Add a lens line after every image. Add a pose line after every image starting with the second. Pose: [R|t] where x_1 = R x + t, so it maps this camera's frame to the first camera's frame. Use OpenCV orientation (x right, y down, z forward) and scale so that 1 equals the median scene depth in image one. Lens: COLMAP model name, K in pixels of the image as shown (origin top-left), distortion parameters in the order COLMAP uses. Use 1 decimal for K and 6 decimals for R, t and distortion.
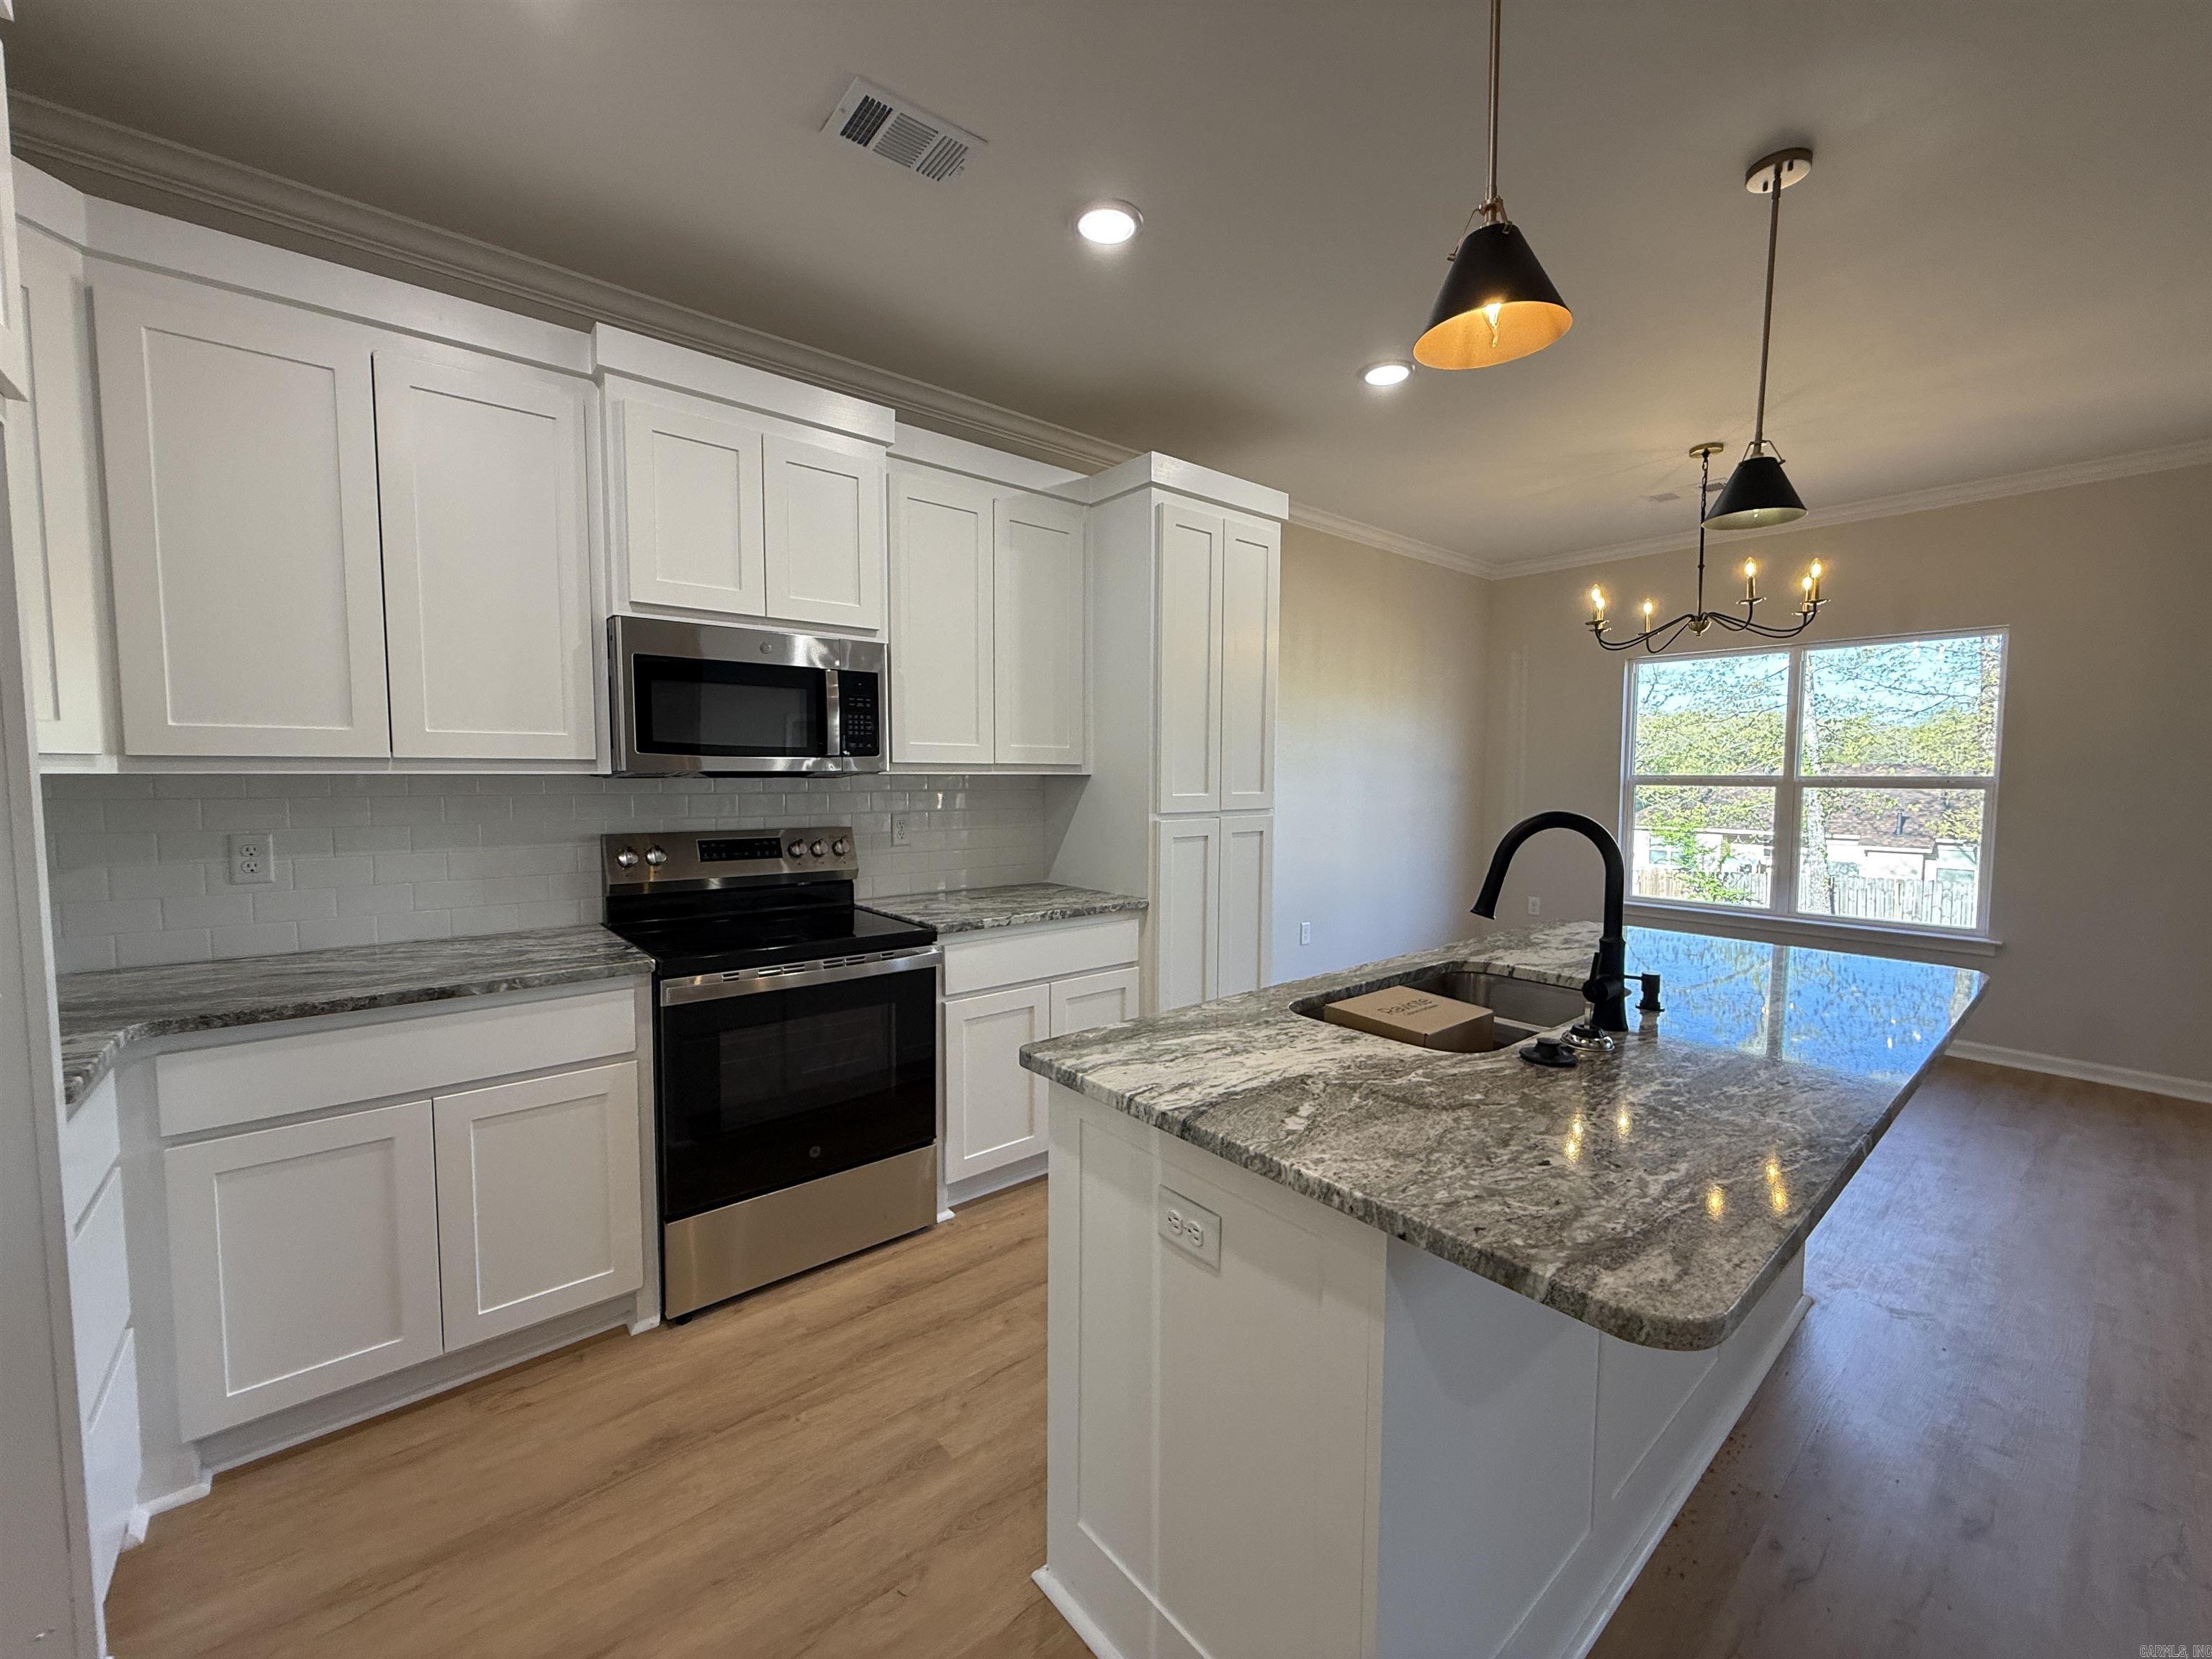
lens RADIAL K [[878.0, 0, 1110.5], [0, 878.0, 829.6], [0, 0, 1]] dist [0.000148, -0.000035]
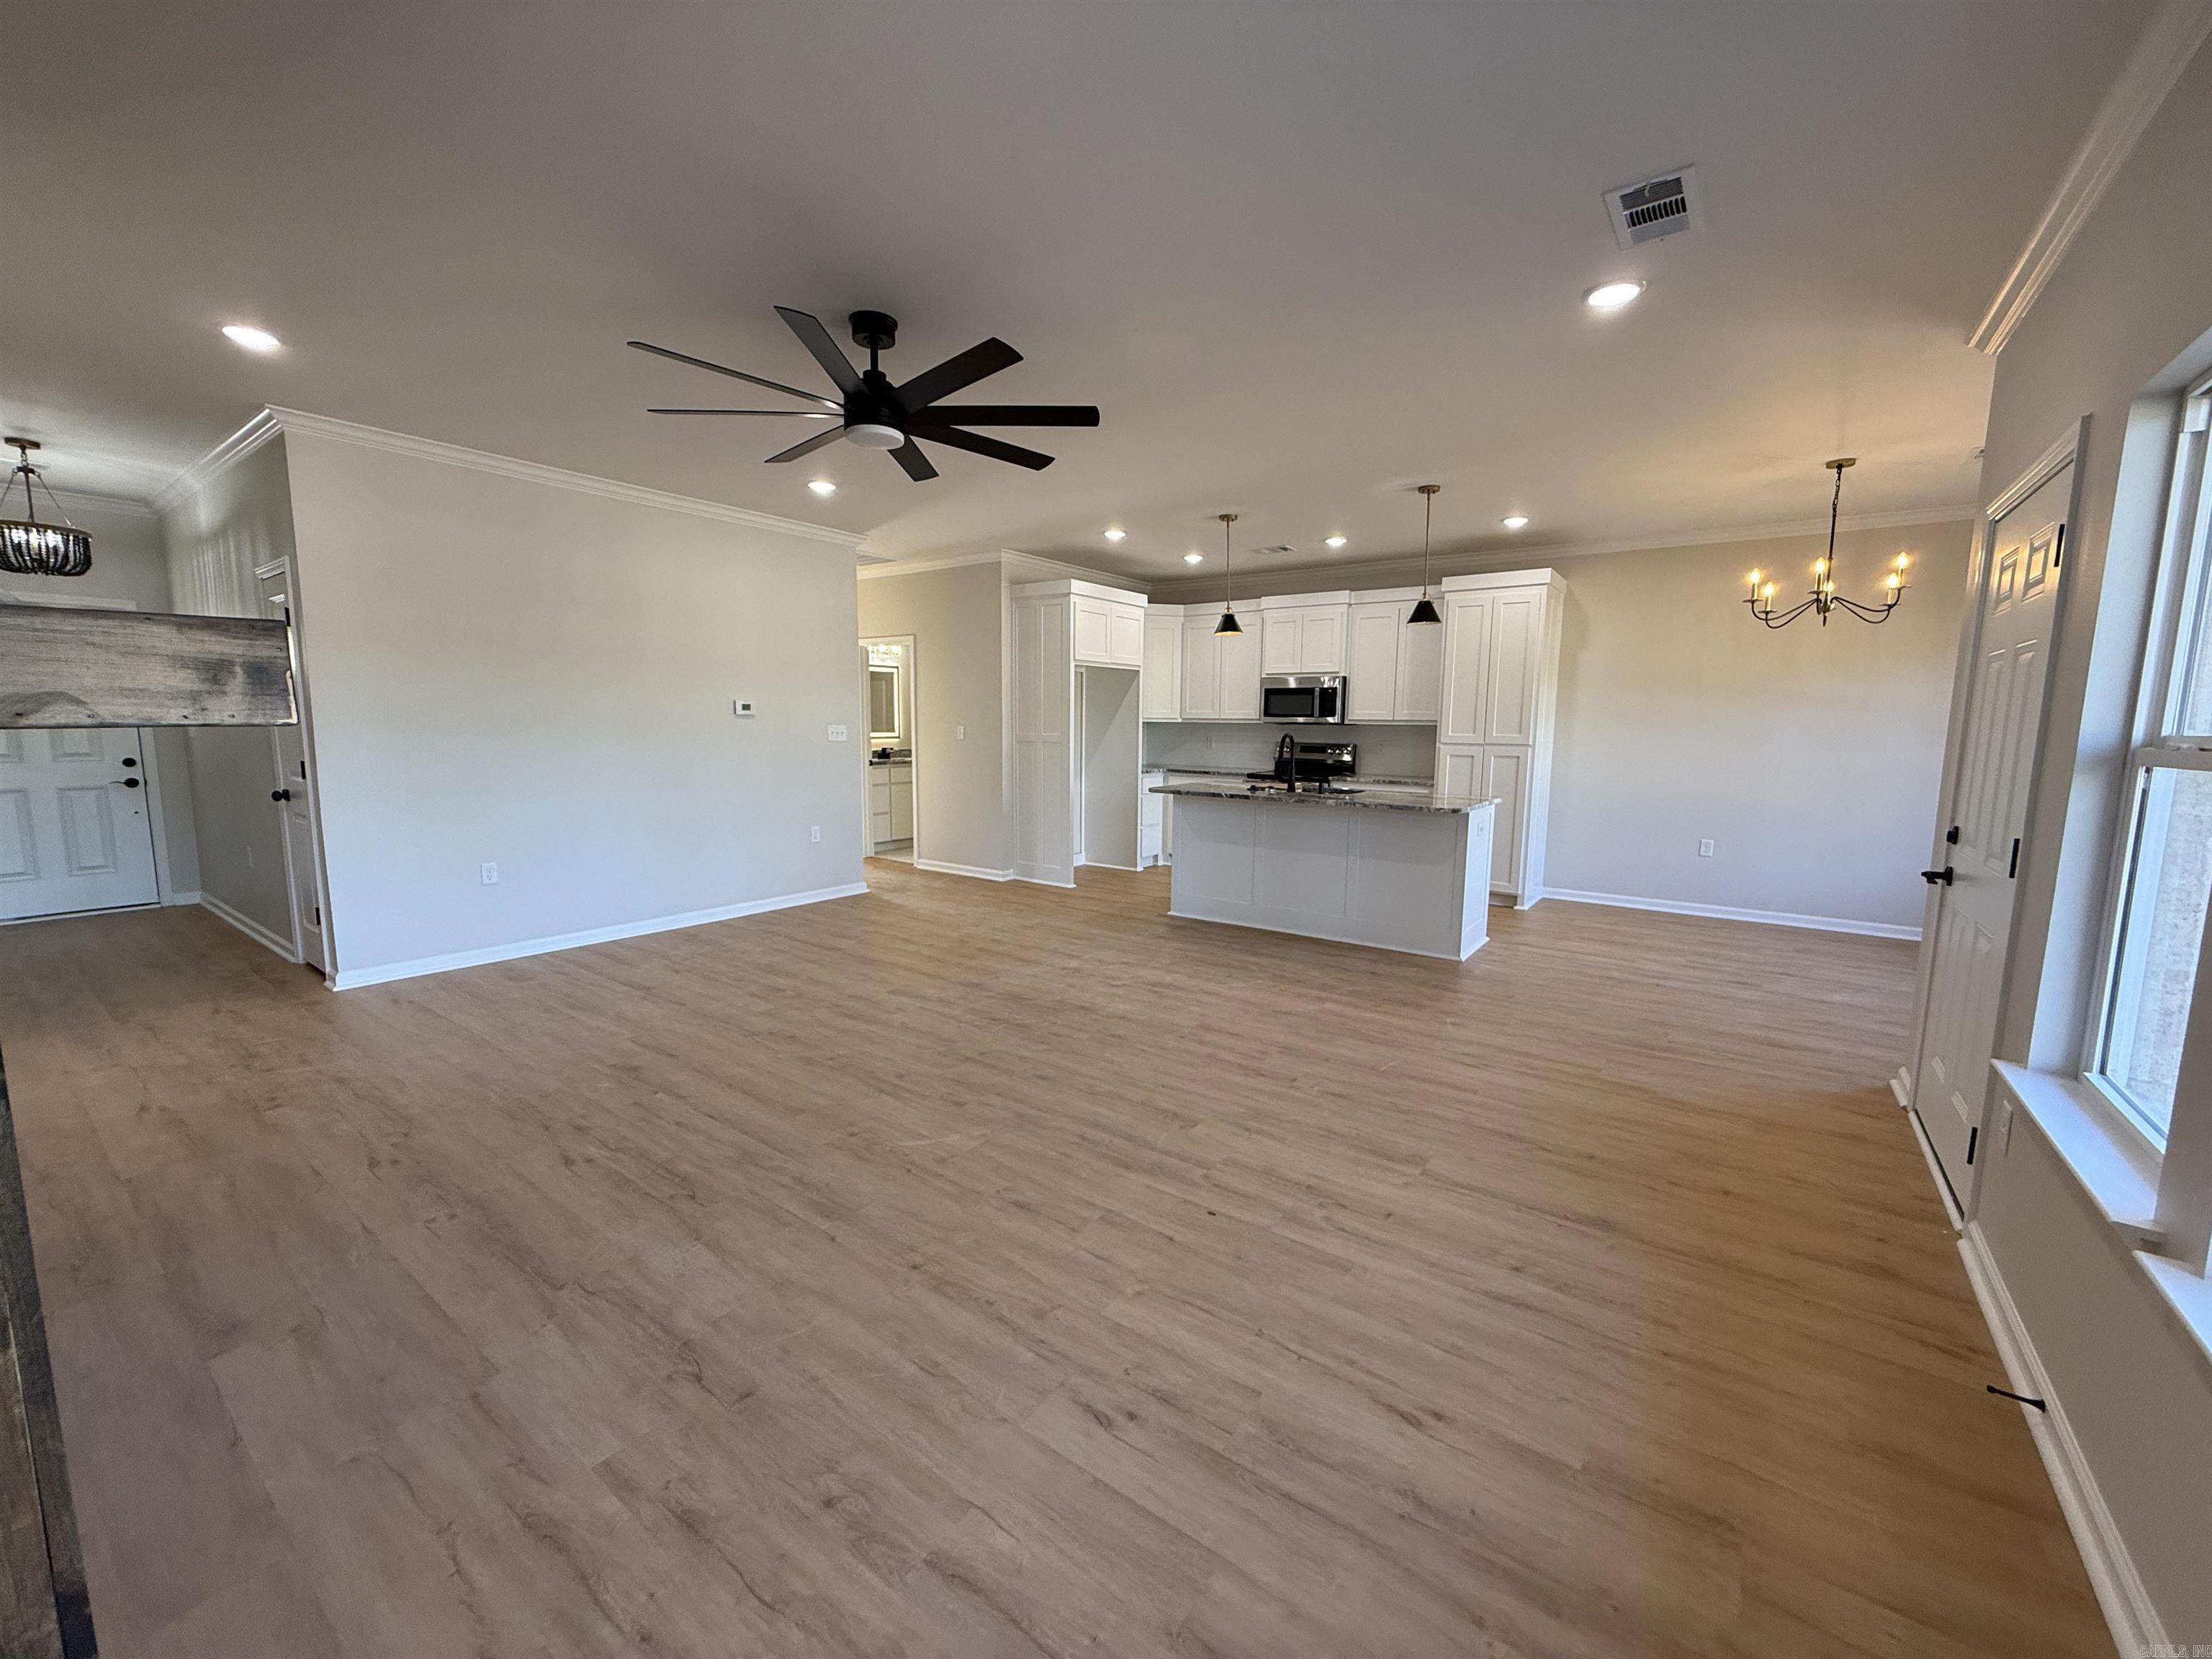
lens RADIAL K [[878.0, 0, 1107.6], [0, 878.0, 826.4], [0, 0, 1]] dist [0.000148, -0.000035]
pose [[0.229117, 0.118266, -0.966188, 2.272193], [-0.073525, 0.991859, 0.103973, 0.023659], [0.970618, 0.047217, 0.235948, -0.340418]]
